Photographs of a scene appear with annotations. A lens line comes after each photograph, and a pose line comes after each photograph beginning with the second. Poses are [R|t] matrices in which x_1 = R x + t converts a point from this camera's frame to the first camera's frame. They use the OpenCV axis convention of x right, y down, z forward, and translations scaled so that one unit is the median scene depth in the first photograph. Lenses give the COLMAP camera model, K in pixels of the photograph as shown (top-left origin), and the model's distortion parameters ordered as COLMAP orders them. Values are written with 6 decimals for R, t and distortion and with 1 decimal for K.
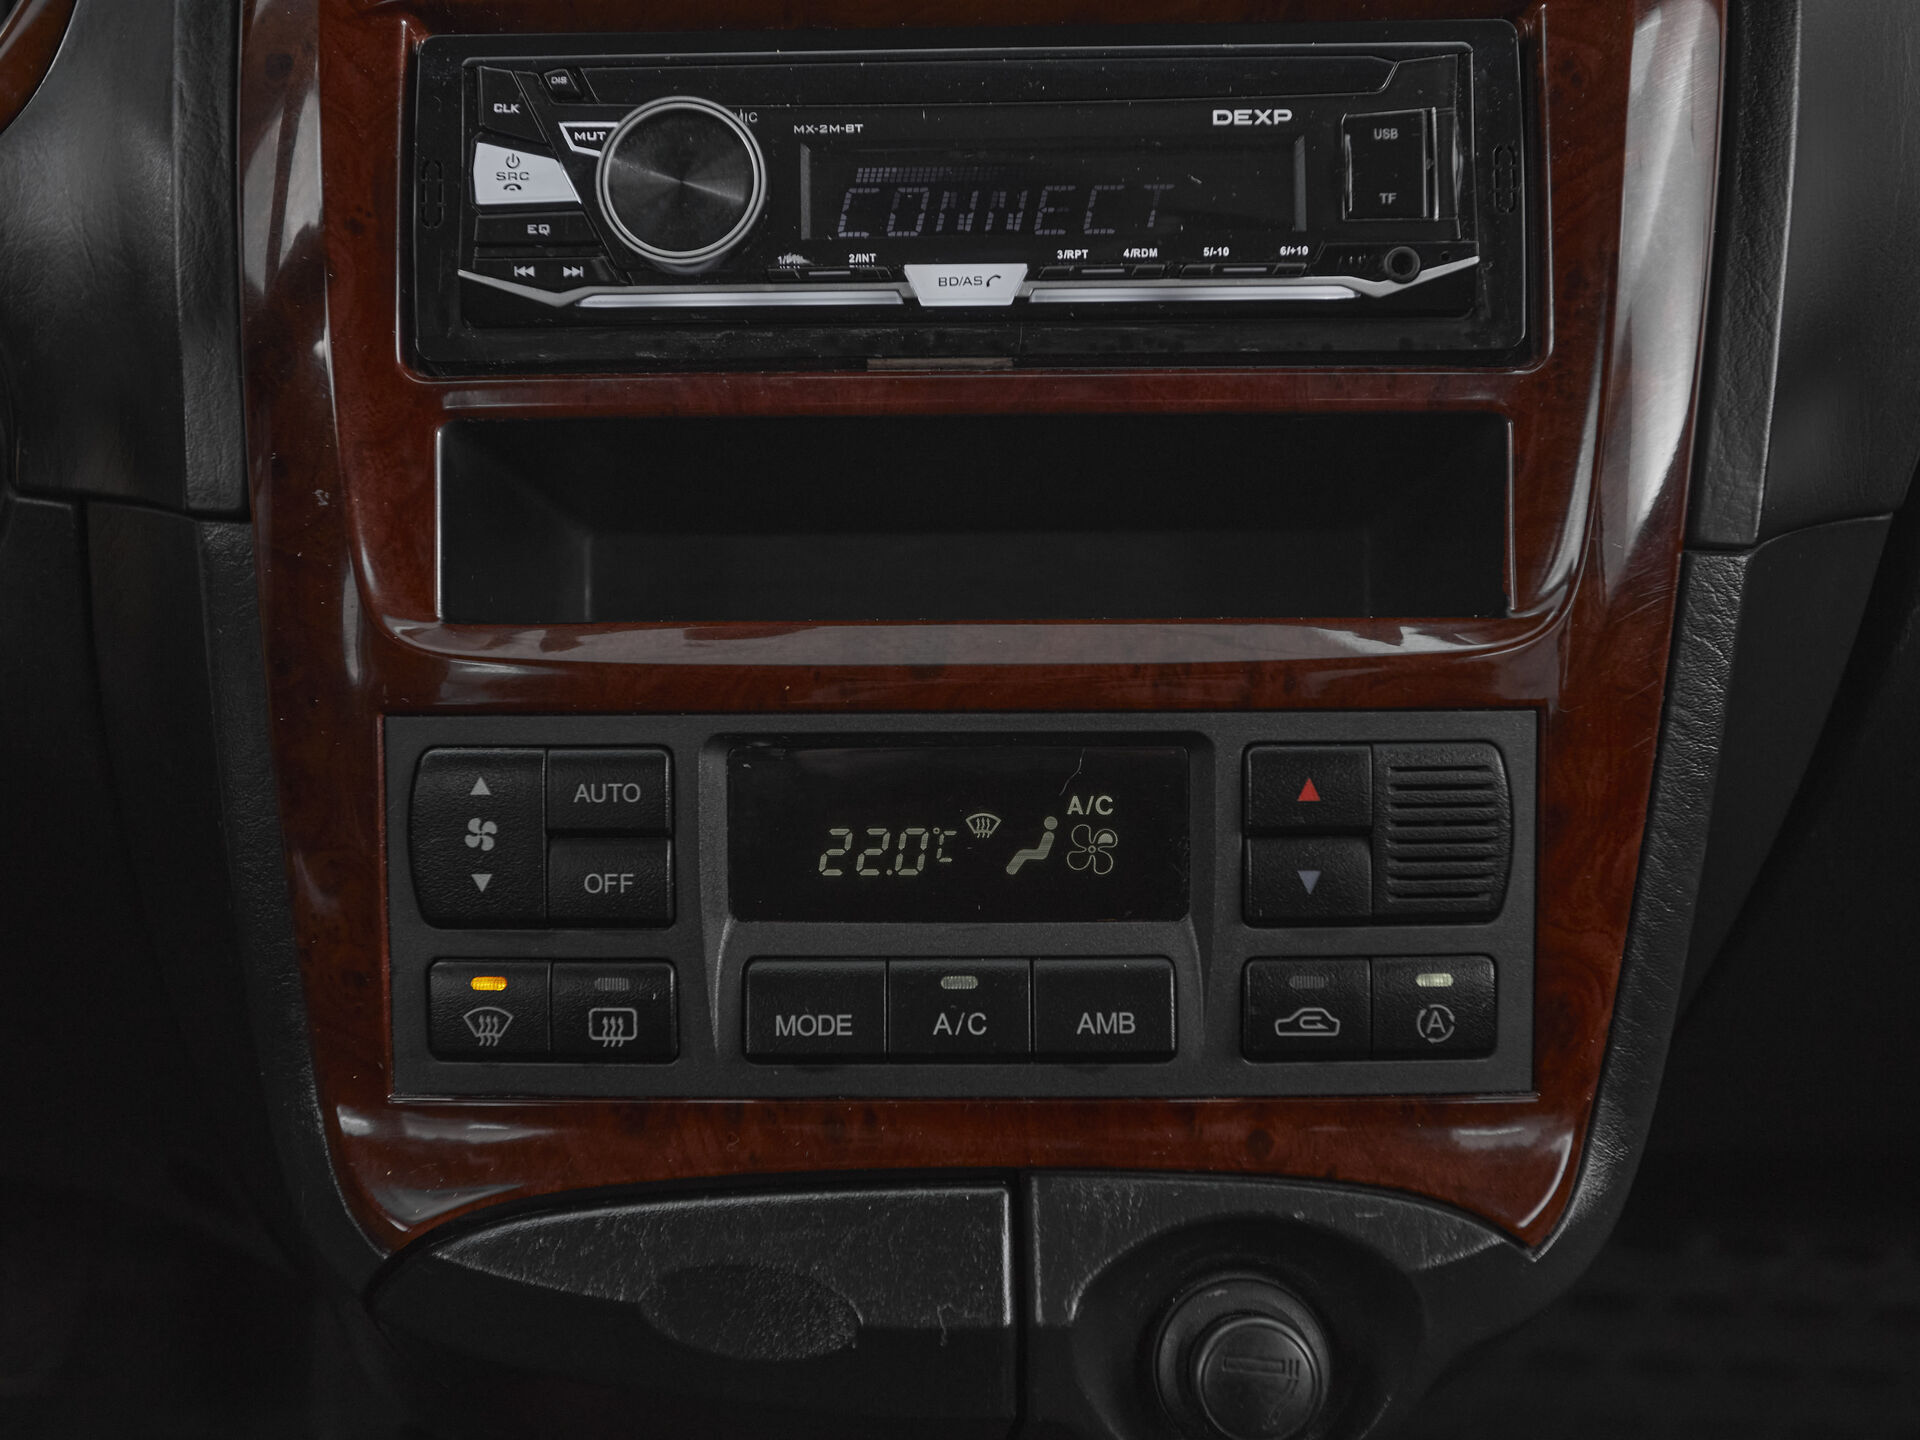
lens RADIAL K [[2125.7, 0, 960.0], [0, 2125.7, 720.0], [0, 0, 1]] dist [-0.003300, 0.010337]
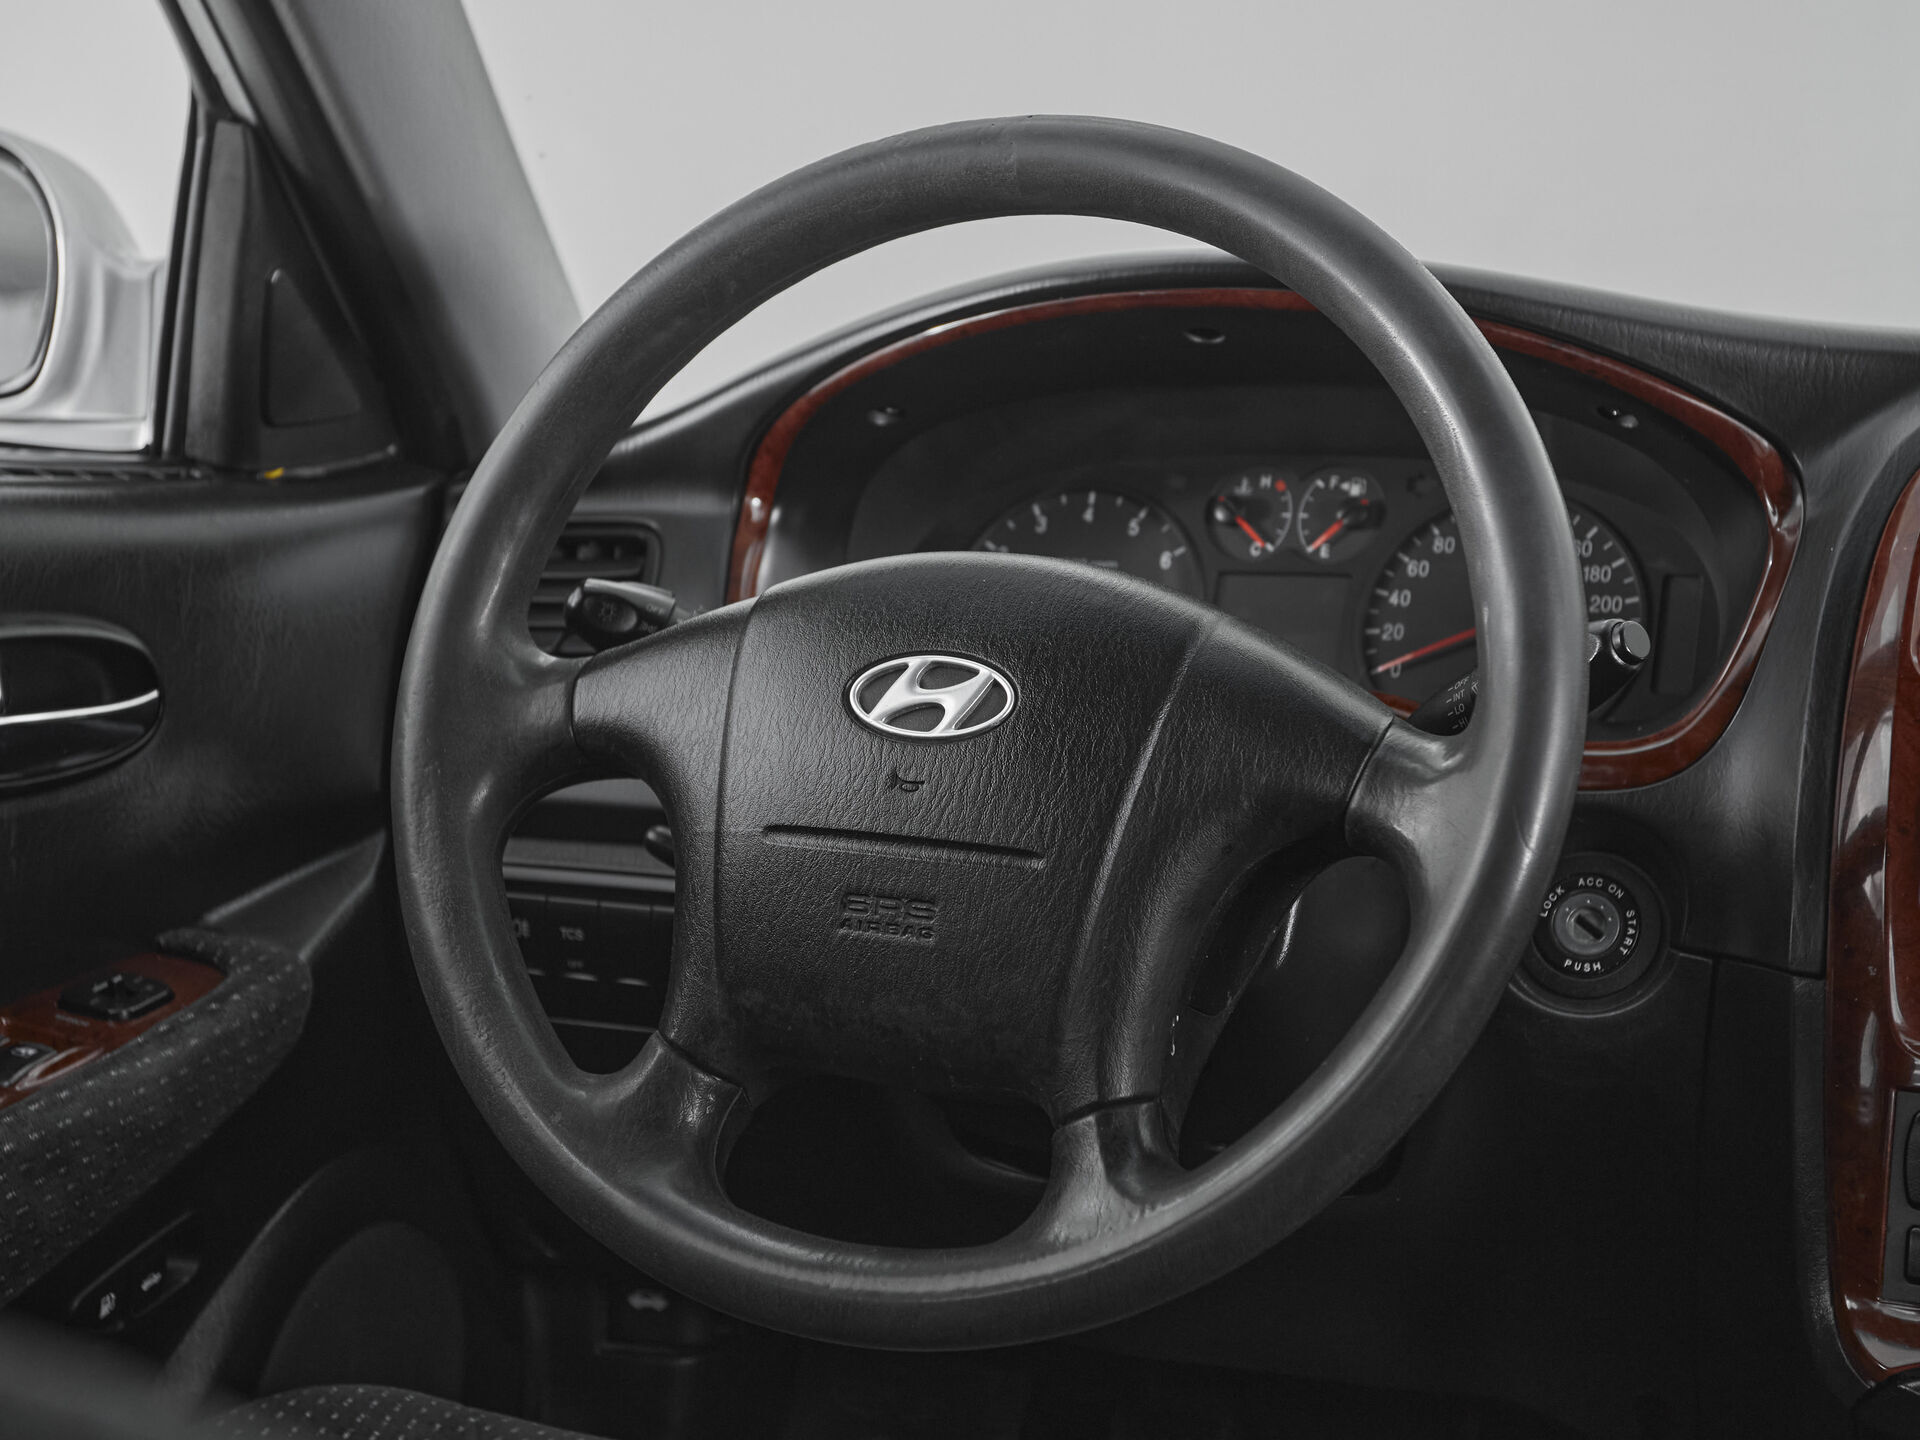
lens RADIAL K [[2806.0, 0, 960.0], [0, 2806.0, 720.0], [0, 0, 1]] dist [-0.005523, 0.125942]
pose [[0.902183, 0.068114, -0.425942, 0.015249], [-0.156088, 0.972089, -0.175157, 0.243042], [0.402123, 0.224508, 0.887634, -1.591562]]
